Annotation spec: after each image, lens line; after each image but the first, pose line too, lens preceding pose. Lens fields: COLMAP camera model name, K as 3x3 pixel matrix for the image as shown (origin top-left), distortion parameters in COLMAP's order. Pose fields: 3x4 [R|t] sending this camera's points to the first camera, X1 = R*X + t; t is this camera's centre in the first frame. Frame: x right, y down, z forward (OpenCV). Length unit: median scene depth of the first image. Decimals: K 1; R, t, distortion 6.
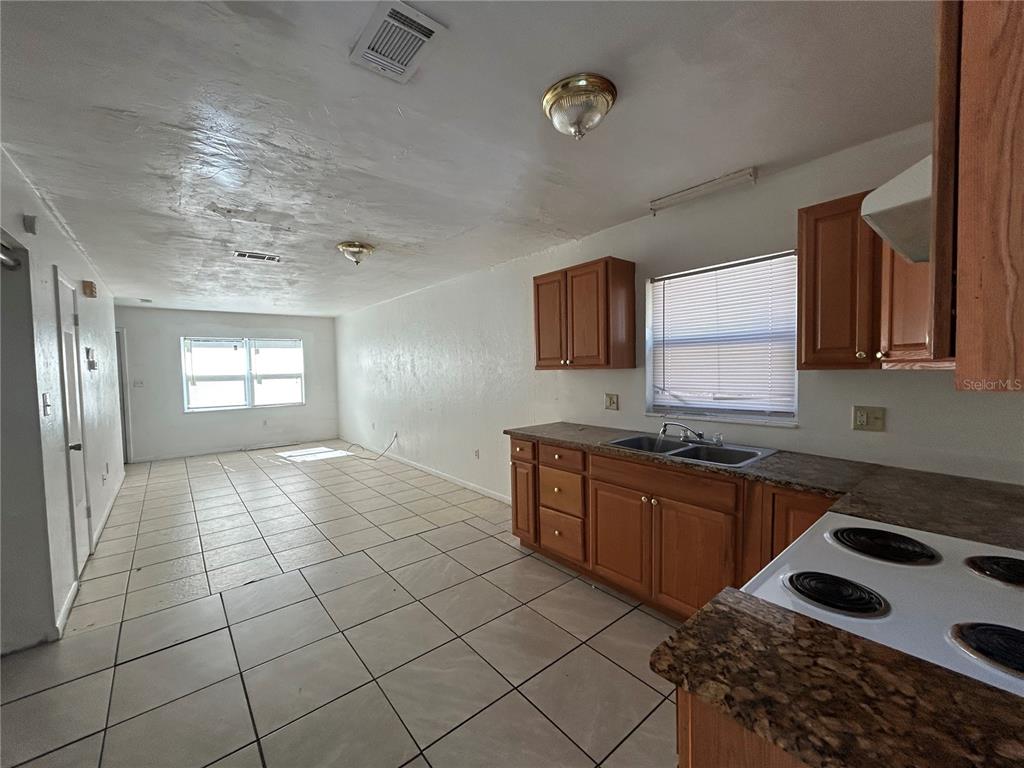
lens RADIAL K [[412.7, 0, 511.0], [0, 412.7, 385.7], [0, 0, 1]] dist [-0.000727, 0.000523]
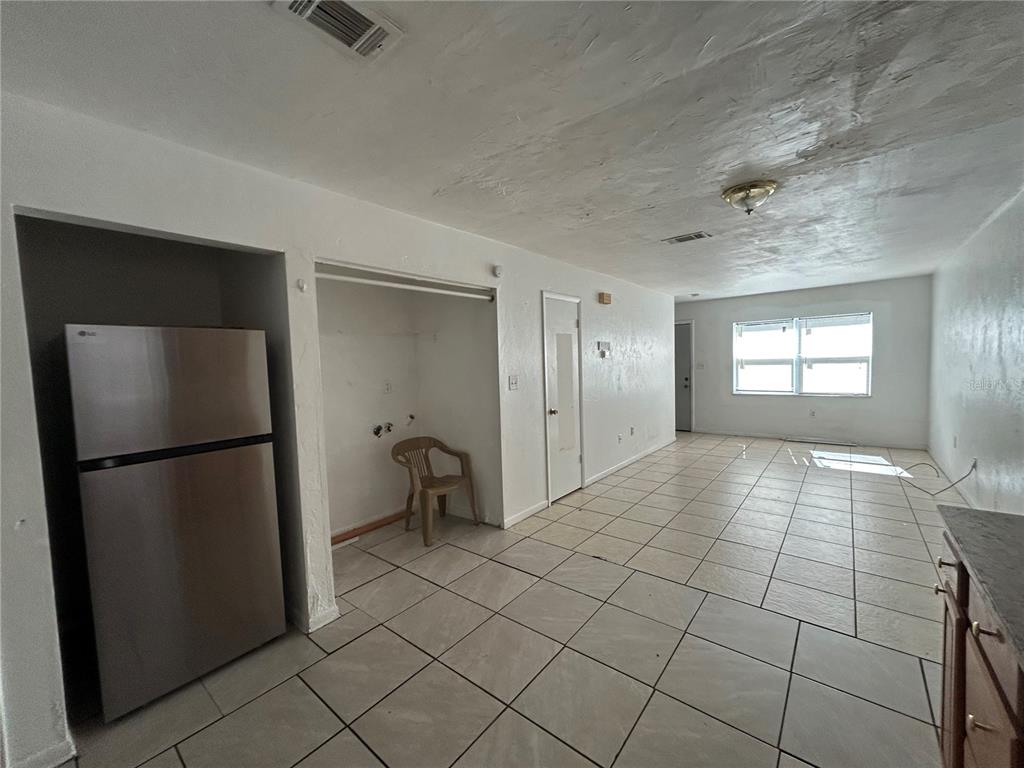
lens RADIAL K [[412.7, 0, 511.0], [0, 412.7, 385.7], [0, 0, 1]] dist [-0.000727, 0.000523]
pose [[0.192699, 0.068319, -0.978877, 0.141597], [-0.018485, 0.997649, 0.065990, -0.015895], [0.981084, 0.005378, 0.193509, 0.225857]]
